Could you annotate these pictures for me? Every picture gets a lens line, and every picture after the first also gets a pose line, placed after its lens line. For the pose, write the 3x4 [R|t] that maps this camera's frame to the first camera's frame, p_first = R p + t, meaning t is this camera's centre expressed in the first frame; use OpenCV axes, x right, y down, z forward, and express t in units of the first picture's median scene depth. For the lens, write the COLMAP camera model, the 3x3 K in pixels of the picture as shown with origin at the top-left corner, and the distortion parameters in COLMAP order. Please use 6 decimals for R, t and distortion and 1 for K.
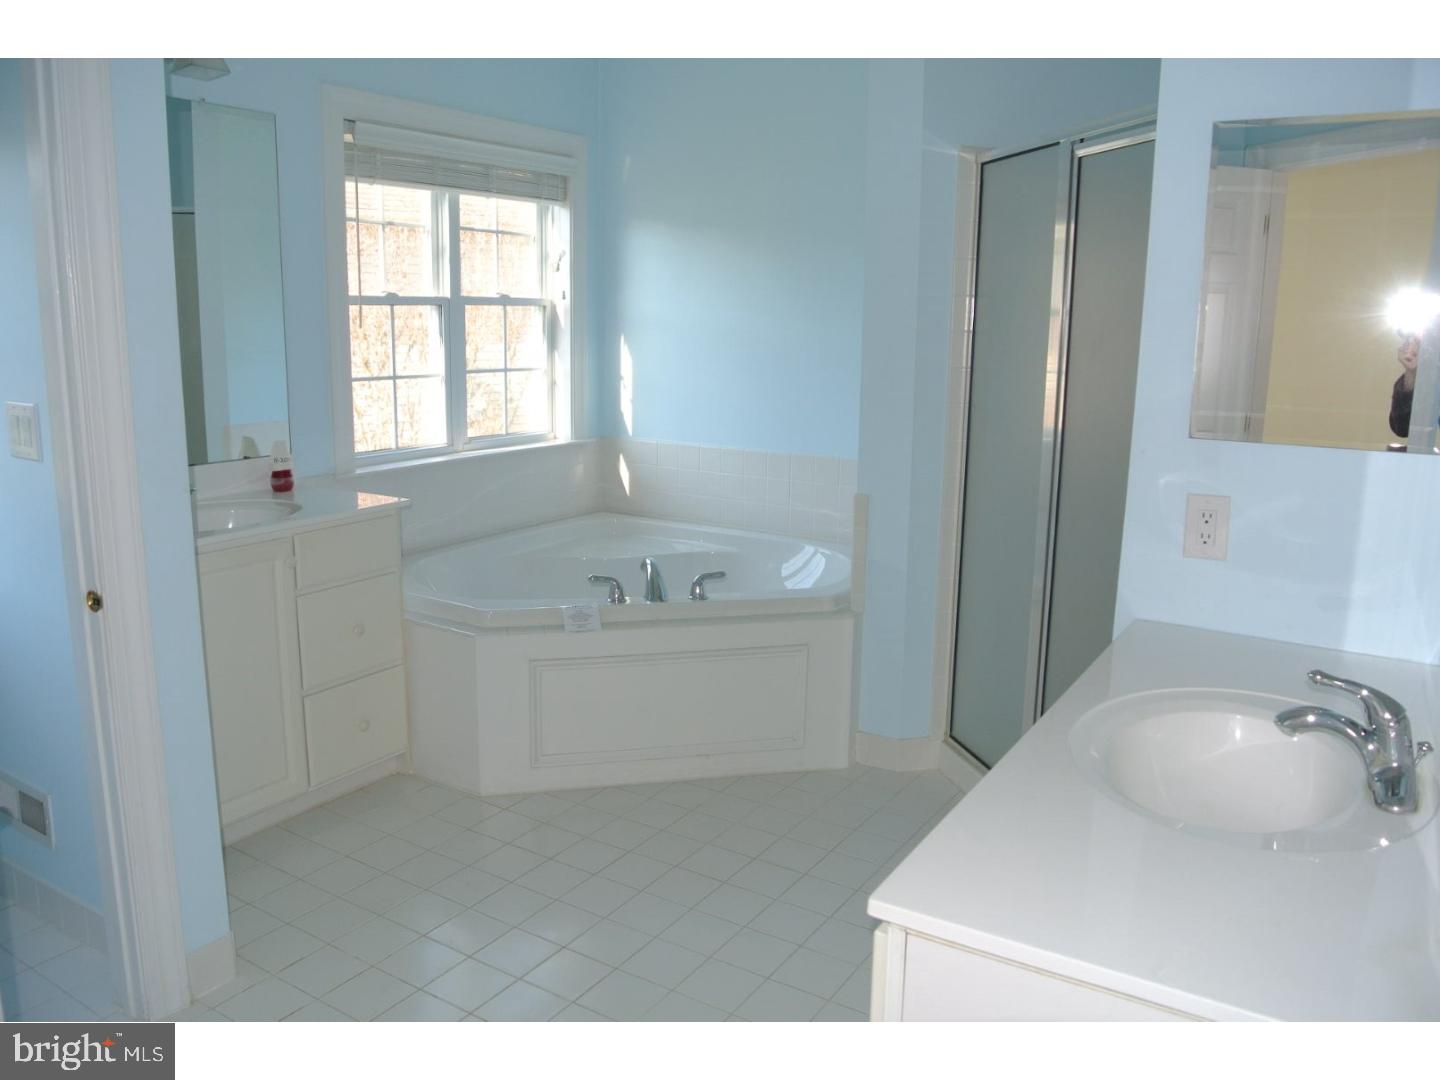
lens RADIAL K [[1152.9, 0, 718.5], [0, 1152.9, 539.2], [0, 0, 1]] dist [-0.038338, 0.005263]
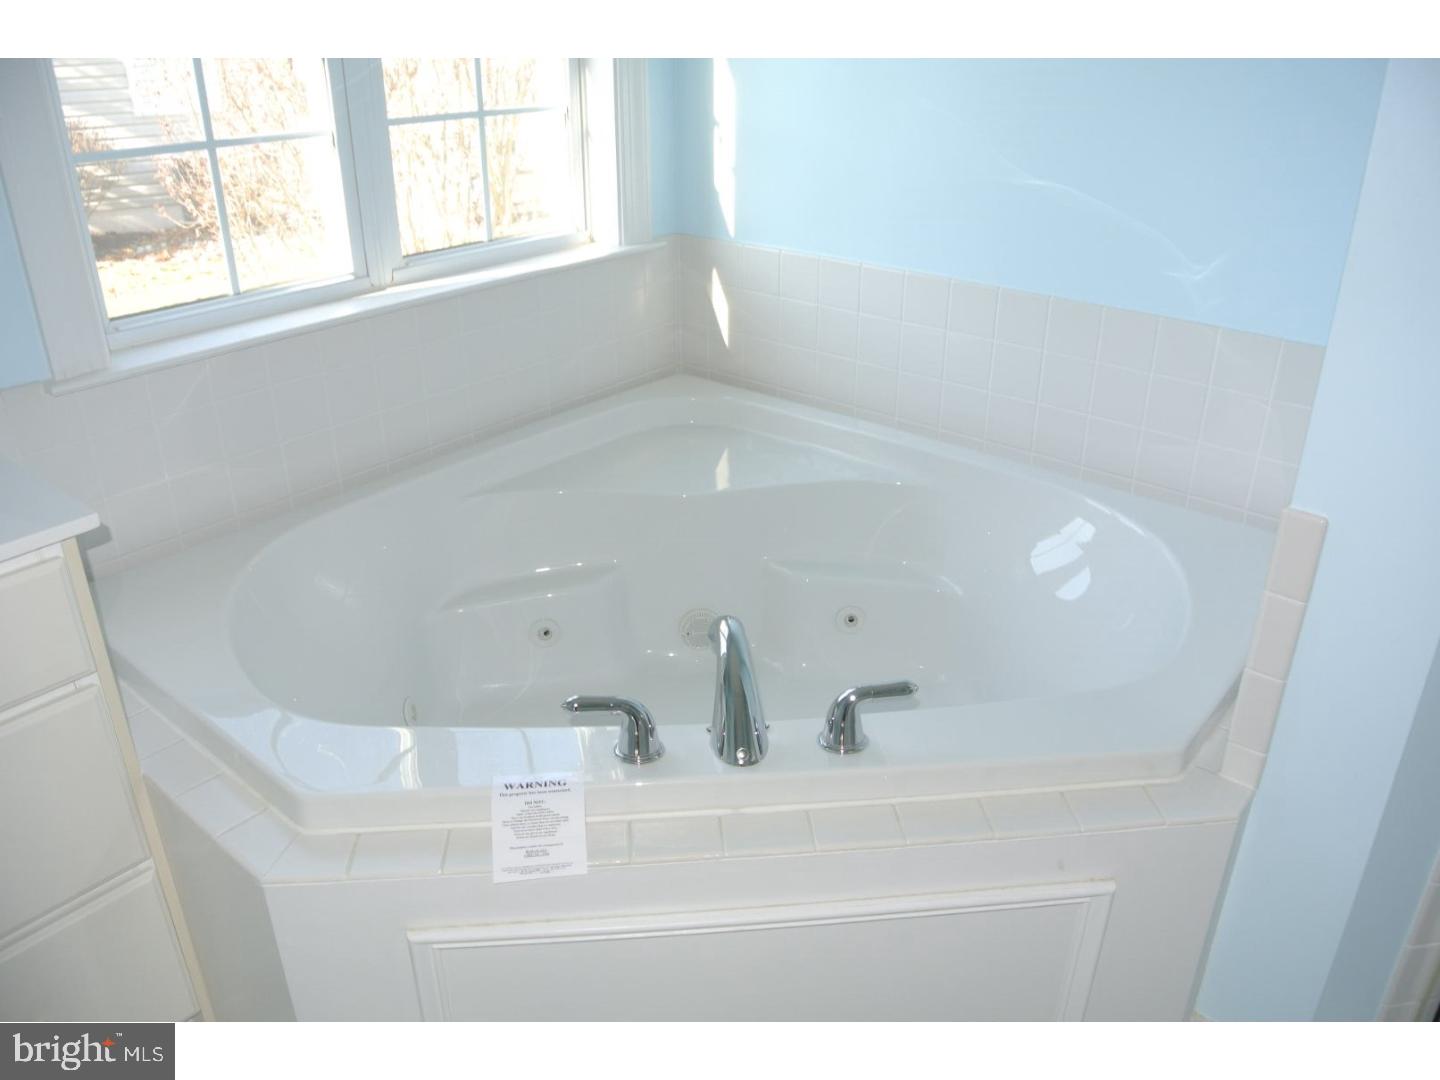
lens RADIAL K [[1152.9, 0, 721.7], [0, 1152.9, 538.4], [0, 0, 1]] dist [-0.038338, 0.005263]
pose [[0.991292, 0.042413, -0.124664, -0.009236], [-0.010511, 0.969175, 0.246149, -0.090499], [0.131261, -0.242695, 0.961181, 0.482596]]
